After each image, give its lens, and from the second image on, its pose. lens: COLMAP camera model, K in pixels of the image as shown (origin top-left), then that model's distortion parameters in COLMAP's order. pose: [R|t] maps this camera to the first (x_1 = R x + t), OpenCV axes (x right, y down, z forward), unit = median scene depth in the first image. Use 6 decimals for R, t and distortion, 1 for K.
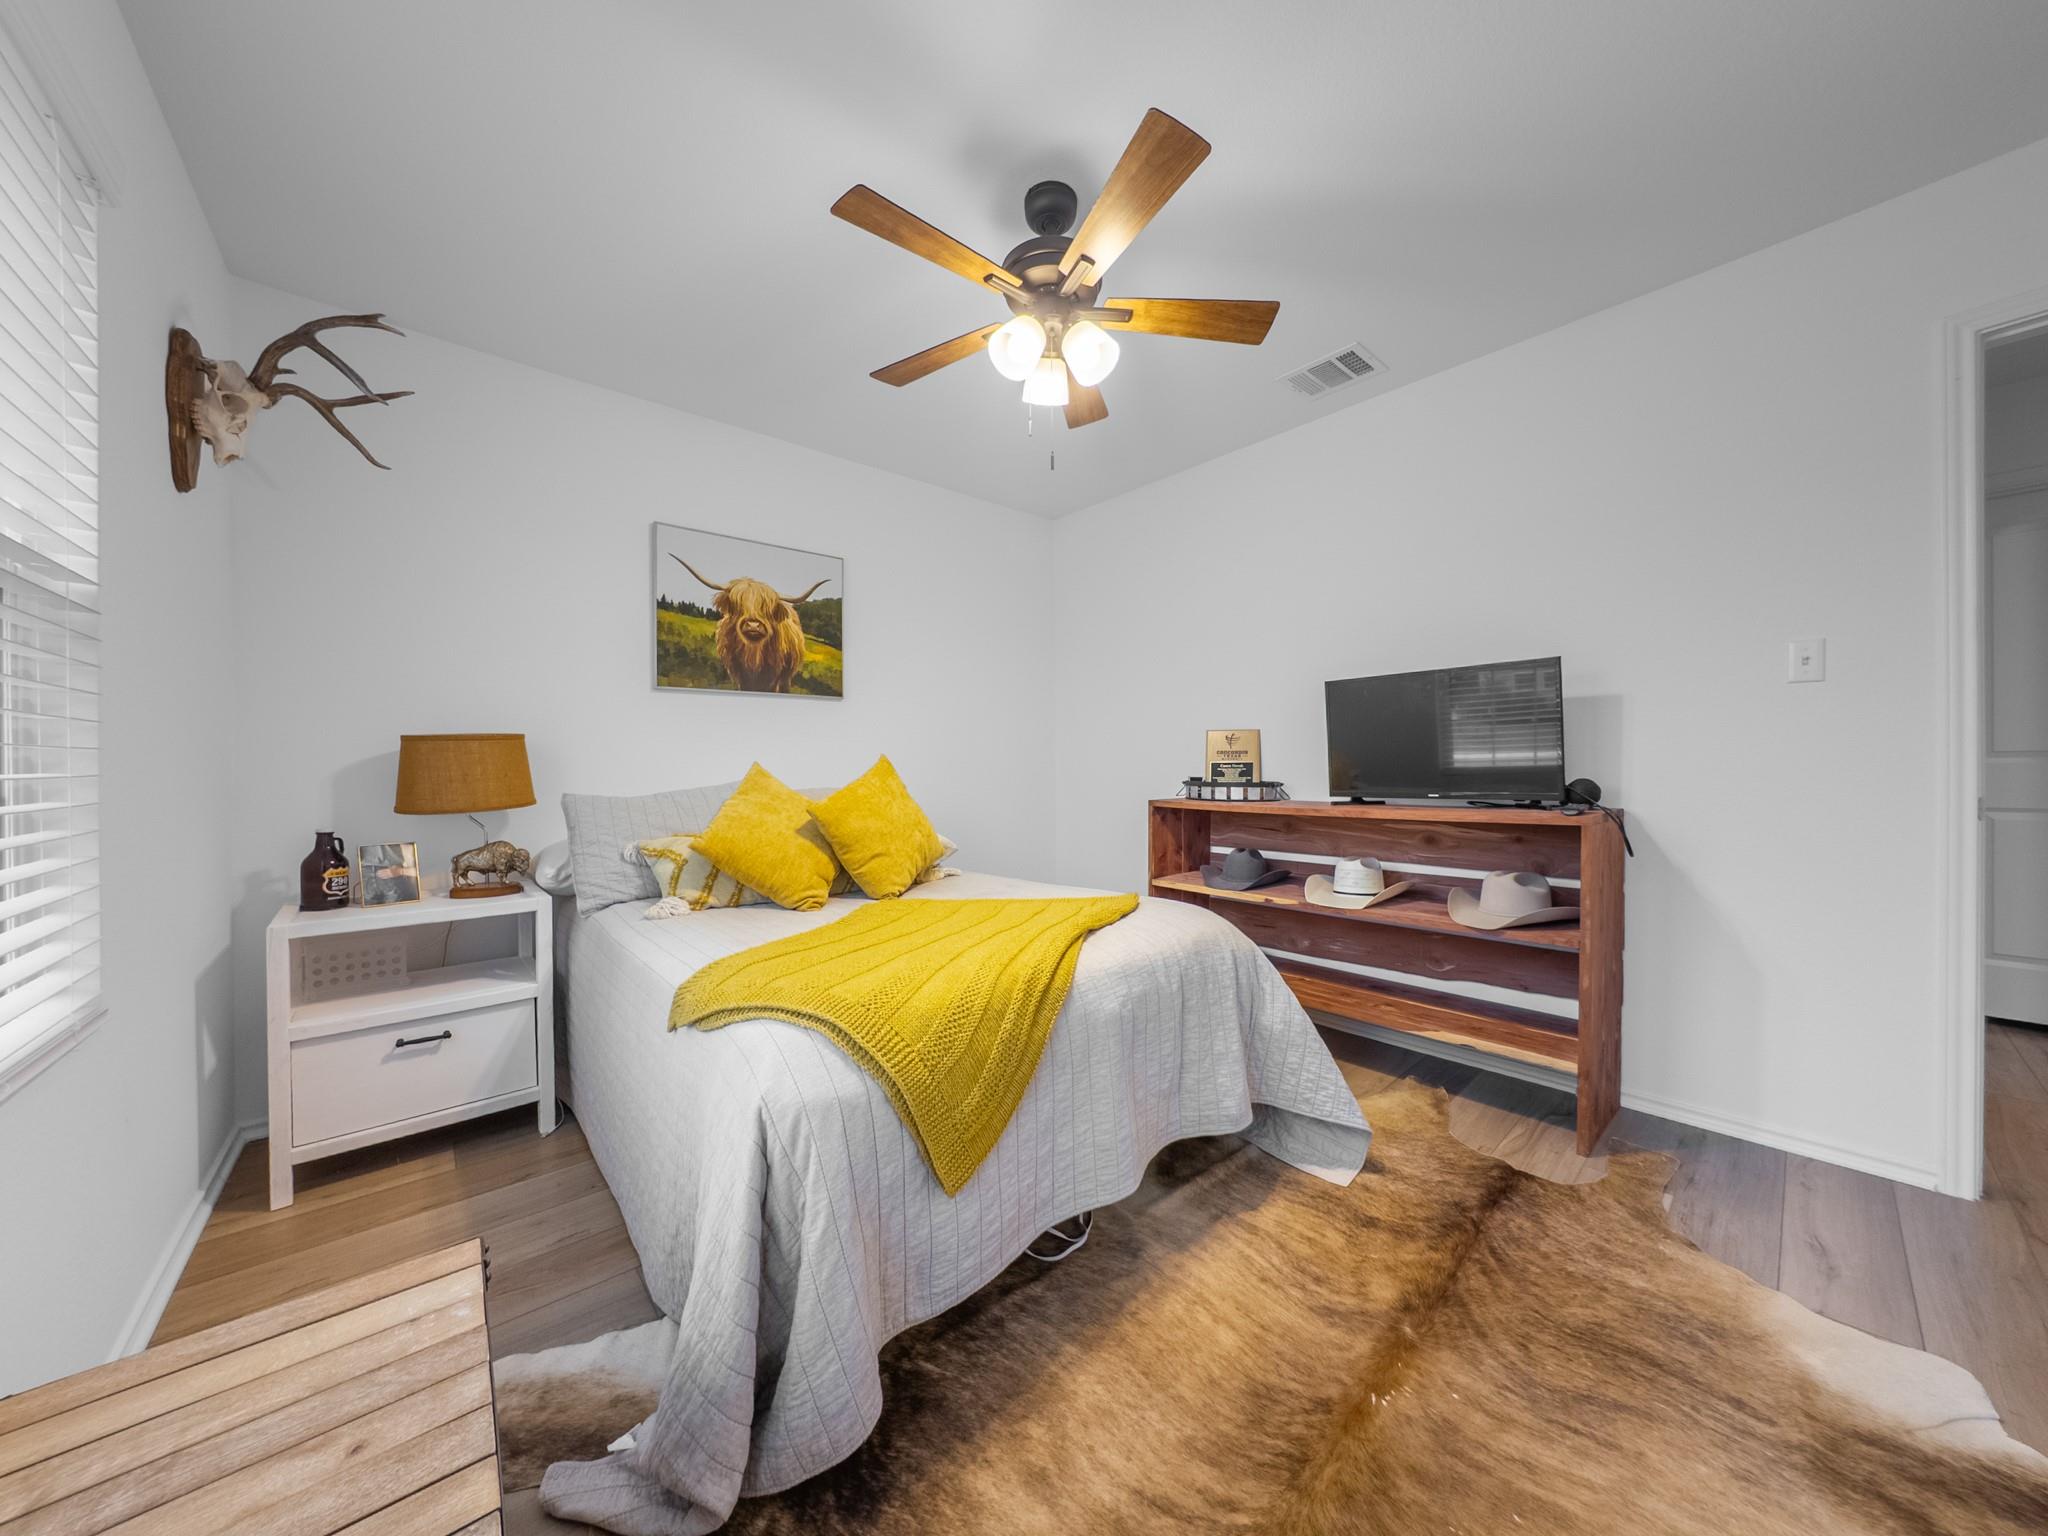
lens RADIAL K [[708.6, 0, 1009.7], [0, 708.6, 761.2], [0, 0, 1]] dist [-0.050236, 0.011469]
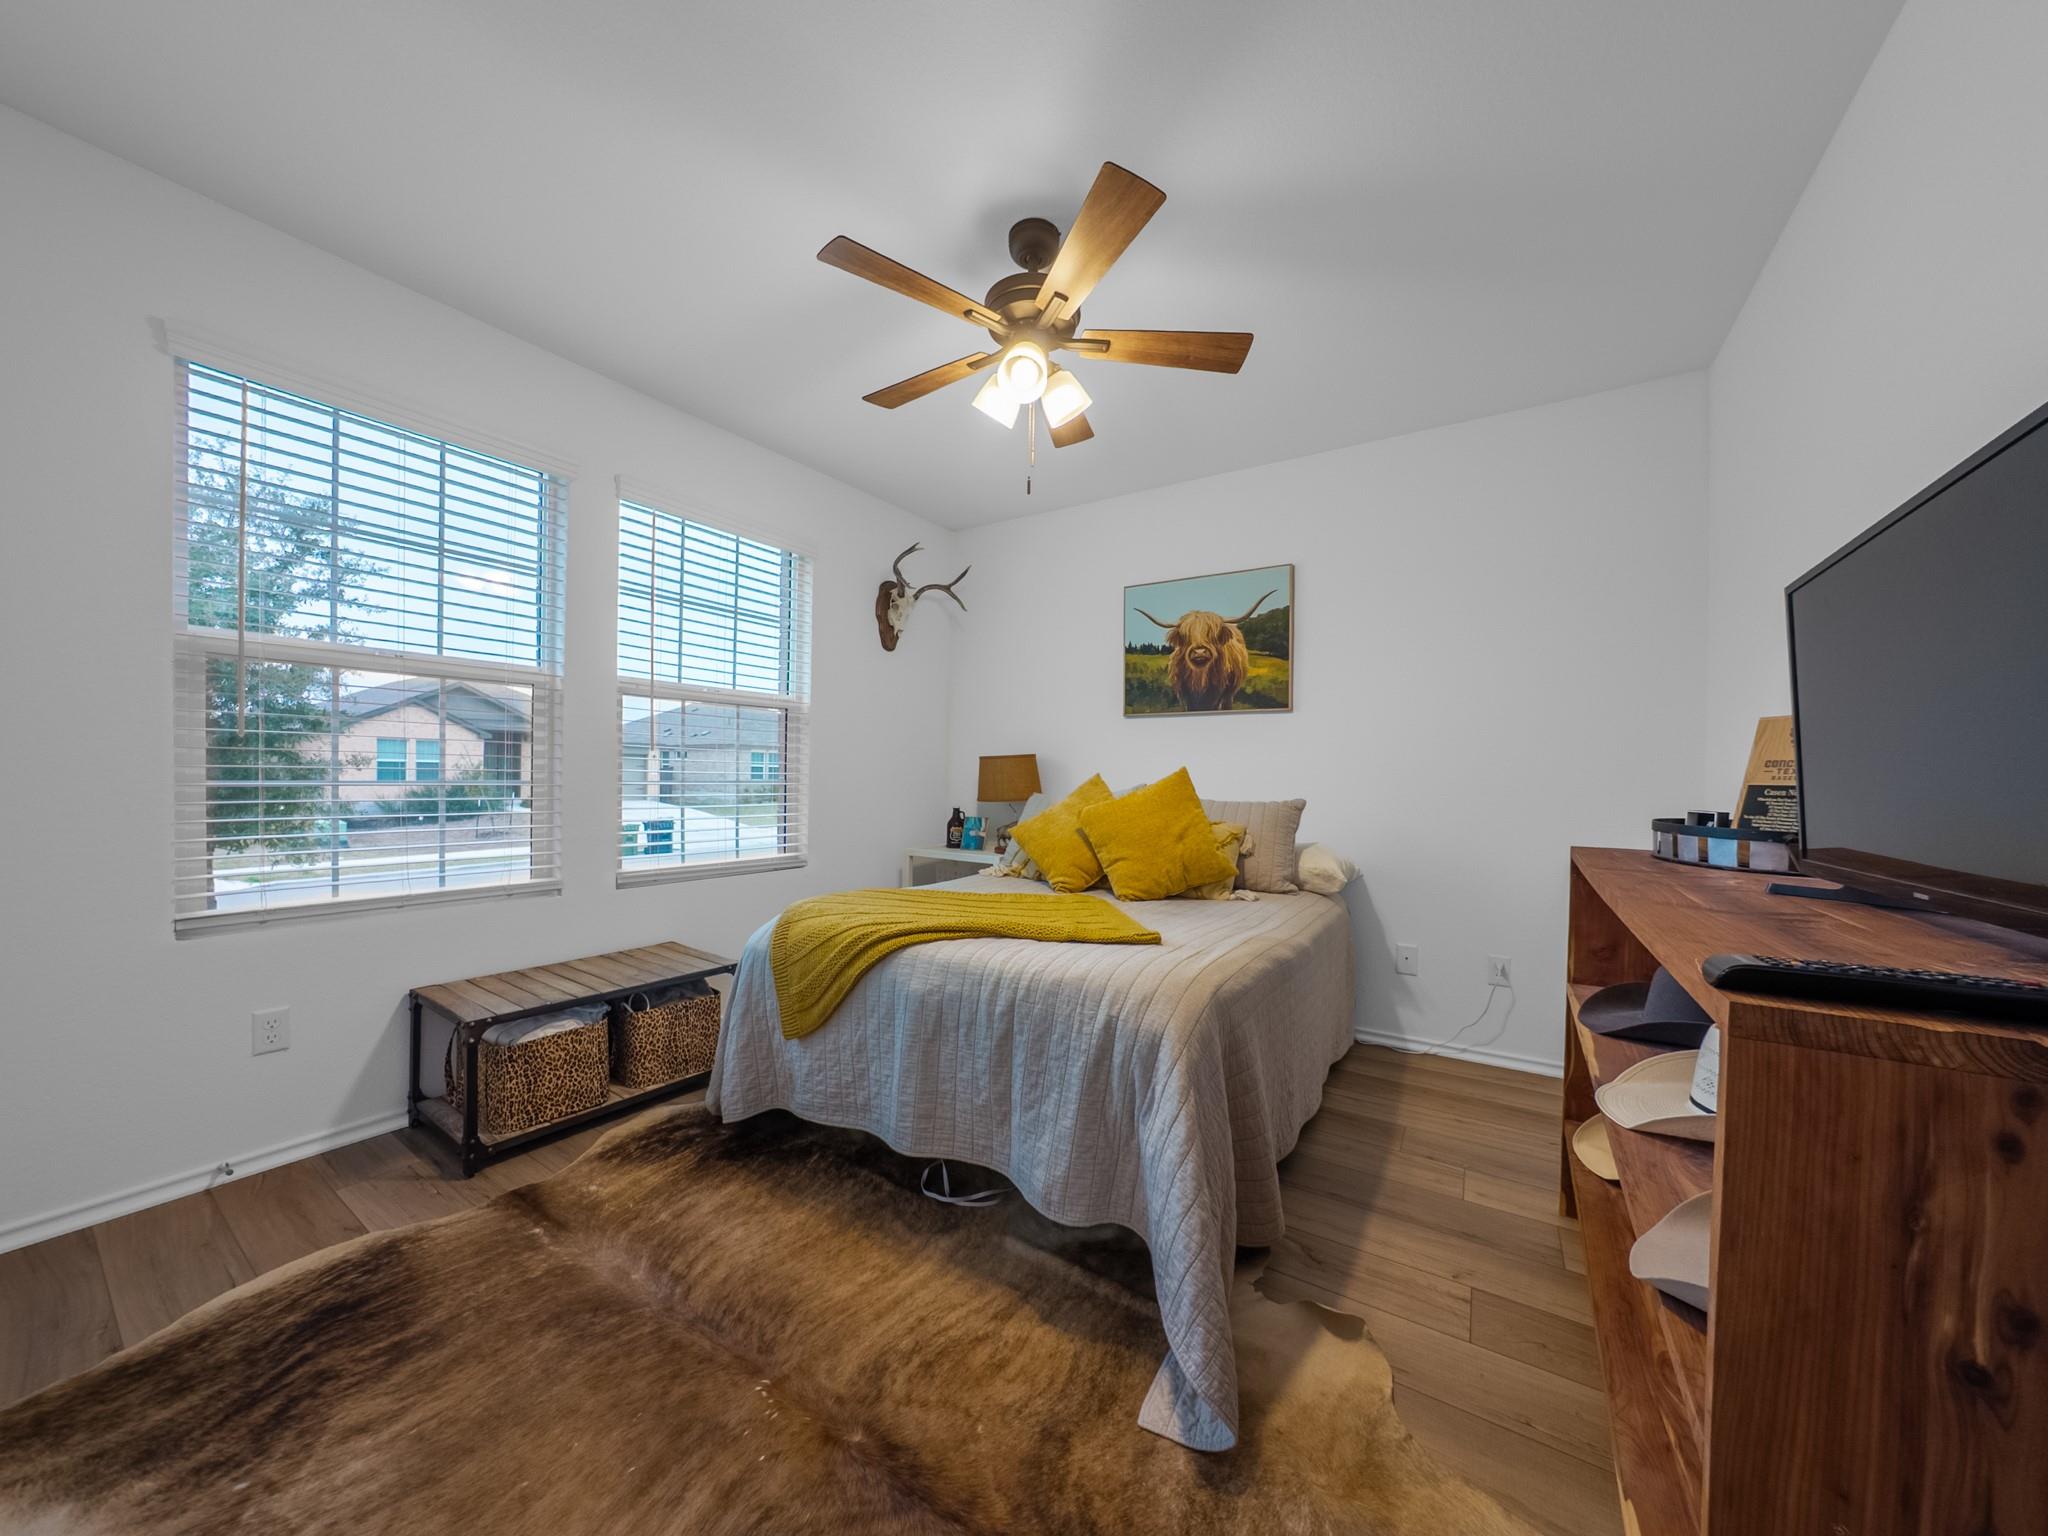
lens RADIAL K [[708.6, 0, 1009.7], [0, 708.6, 761.2], [0, 0, 1]] dist [-0.050236, 0.011469]
pose [[0.268551, -0.008401, -0.963229, 0.678154], [-0.010430, 0.999878, -0.011629, -0.003389], [0.963209, 0.013169, 0.268430, 0.437229]]
